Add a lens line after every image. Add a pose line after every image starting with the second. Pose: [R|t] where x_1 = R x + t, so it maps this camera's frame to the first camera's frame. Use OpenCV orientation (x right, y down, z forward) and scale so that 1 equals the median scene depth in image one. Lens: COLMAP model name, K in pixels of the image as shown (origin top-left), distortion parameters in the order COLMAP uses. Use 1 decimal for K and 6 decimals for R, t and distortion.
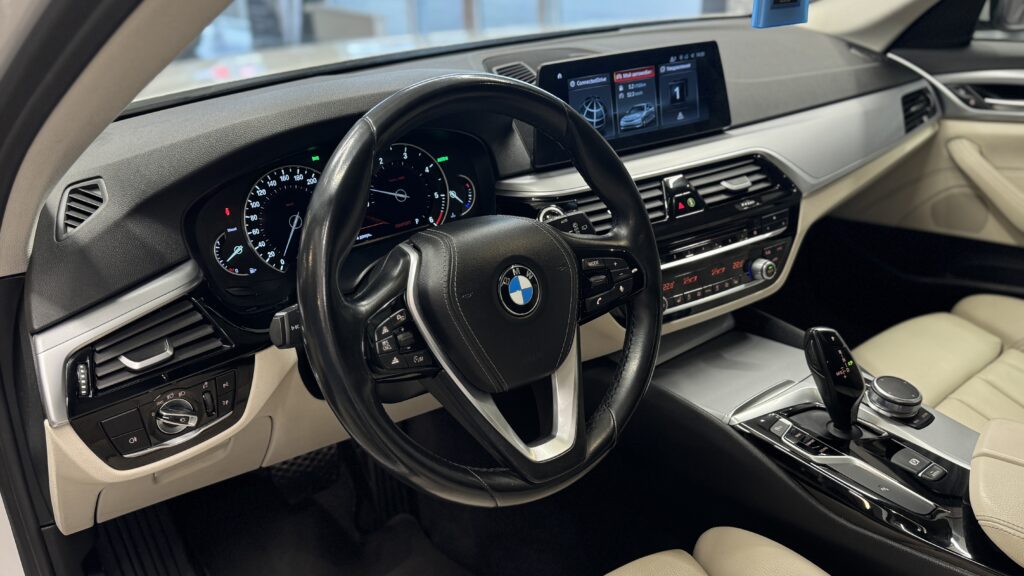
lens RADIAL K [[851.9, 0, 512.0], [0, 851.9, 293.2], [0, 0, 1]] dist [0.143947, -0.276601]
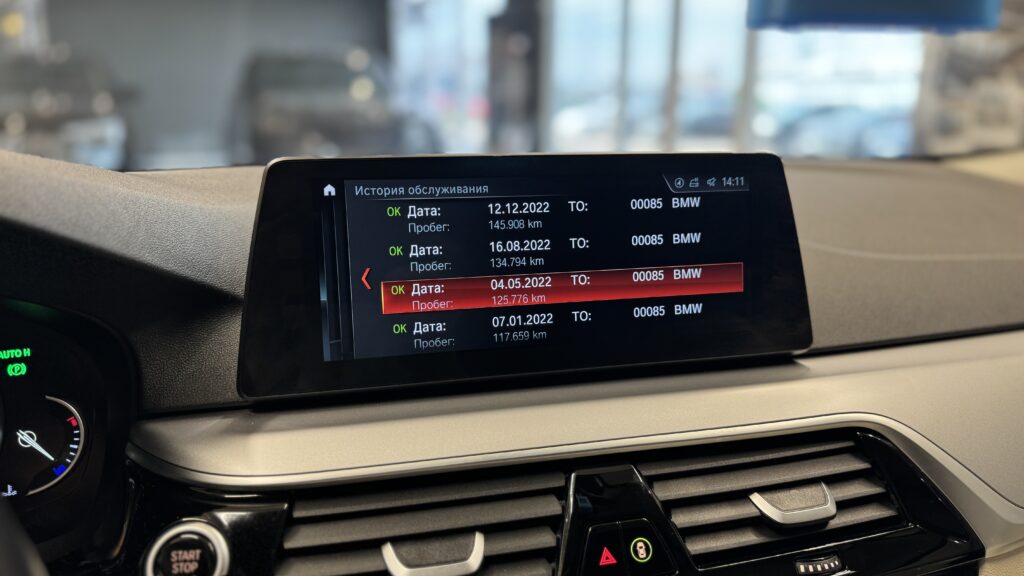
lens RADIAL K [[752.5, 0, 513.3], [0, 752.5, 282.9], [0, 0, 1]] dist [-0.008871, -0.009240]
pose [[0.953740, 0.101711, -0.282905, 0.230714], [-0.152533, 0.974626, -0.163823, -0.152361], [0.259064, 0.199397, 0.945054, 0.643332]]
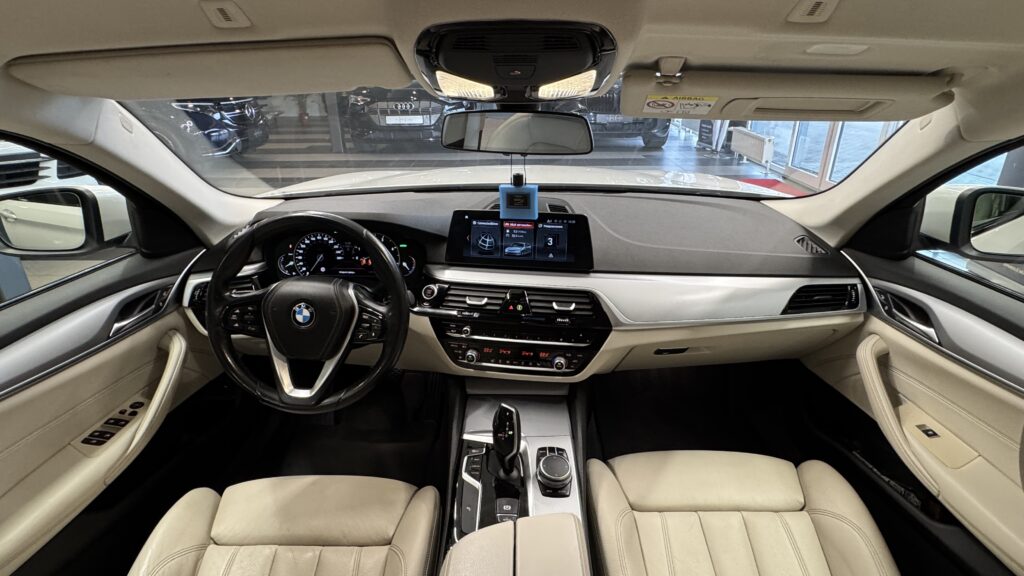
lens RADIAL K [[528.8, 0, 502.6], [0, 528.8, 290.0], [0, 0, 1]] dist [-0.000059, 0.000585]
pose [[0.746101, 0.288242, -0.600208, 0.761689], [-0.288571, 0.952363, 0.098646, -0.222585], [0.600050, 0.099603, 0.793738, 0.173080]]
